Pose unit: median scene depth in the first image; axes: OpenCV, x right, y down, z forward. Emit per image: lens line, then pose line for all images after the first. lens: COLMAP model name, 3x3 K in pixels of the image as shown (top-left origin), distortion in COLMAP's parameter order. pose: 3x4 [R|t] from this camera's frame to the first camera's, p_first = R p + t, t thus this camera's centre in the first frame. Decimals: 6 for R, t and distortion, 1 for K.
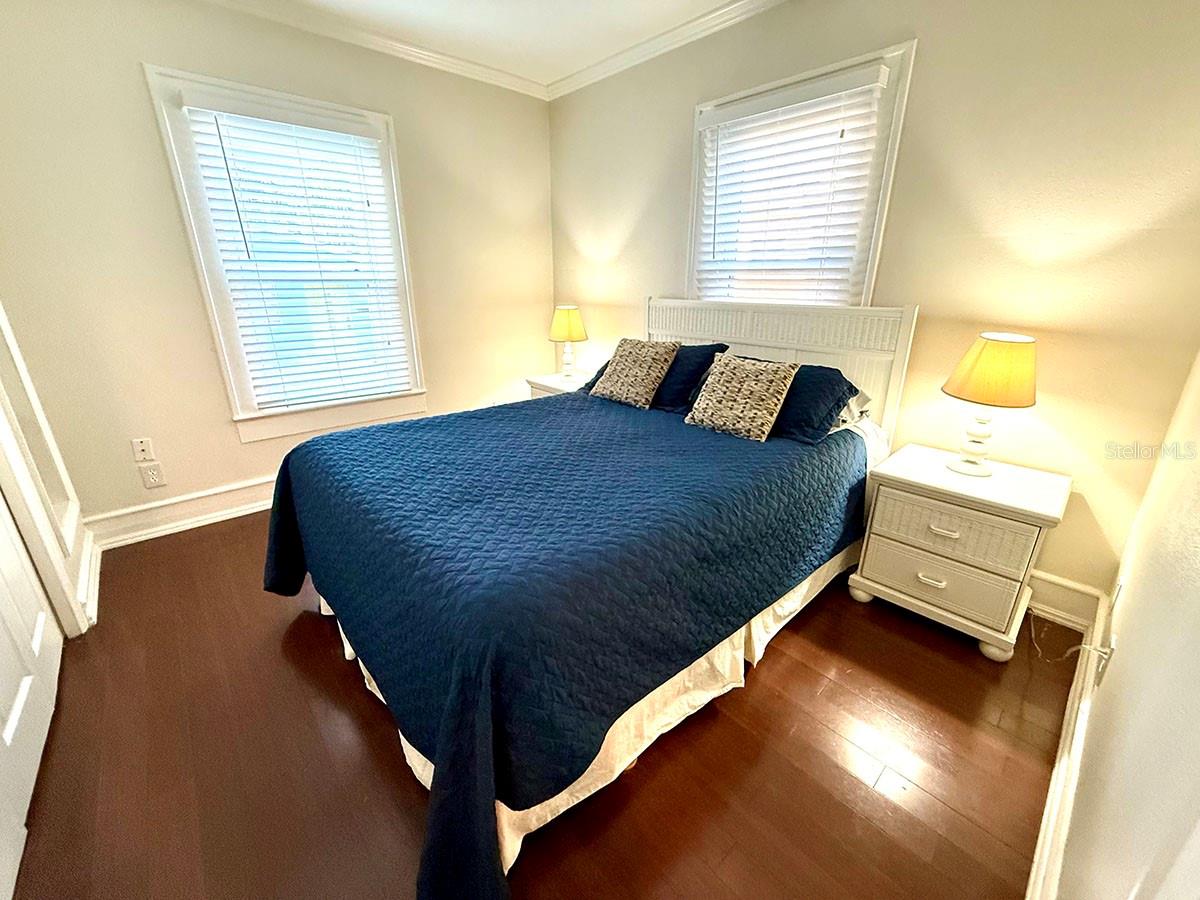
lens RADIAL K [[483.7, 0, 601.4], [0, 483.7, 452.5], [0, 0, 1]] dist [-0.001154, 0.000191]
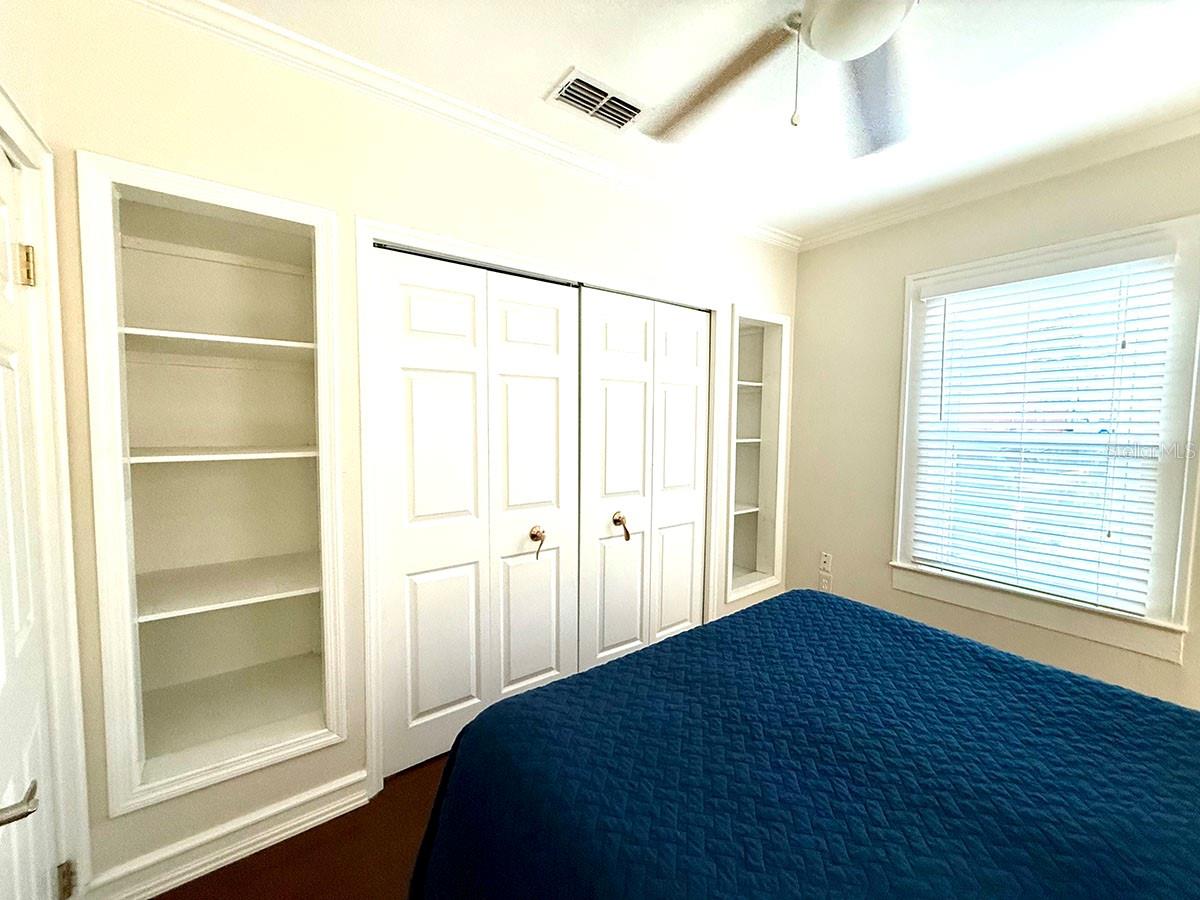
lens RADIAL K [[483.7, 0, 604.1], [0, 483.7, 447.7], [0, 0, 1]] dist [-0.001154, 0.000191]
pose [[-0.095560, 0.057225, -0.993777, 0.323214], [-0.339365, 0.936663, 0.086569, -0.181512], [0.935788, 0.345526, -0.070087, 0.401020]]
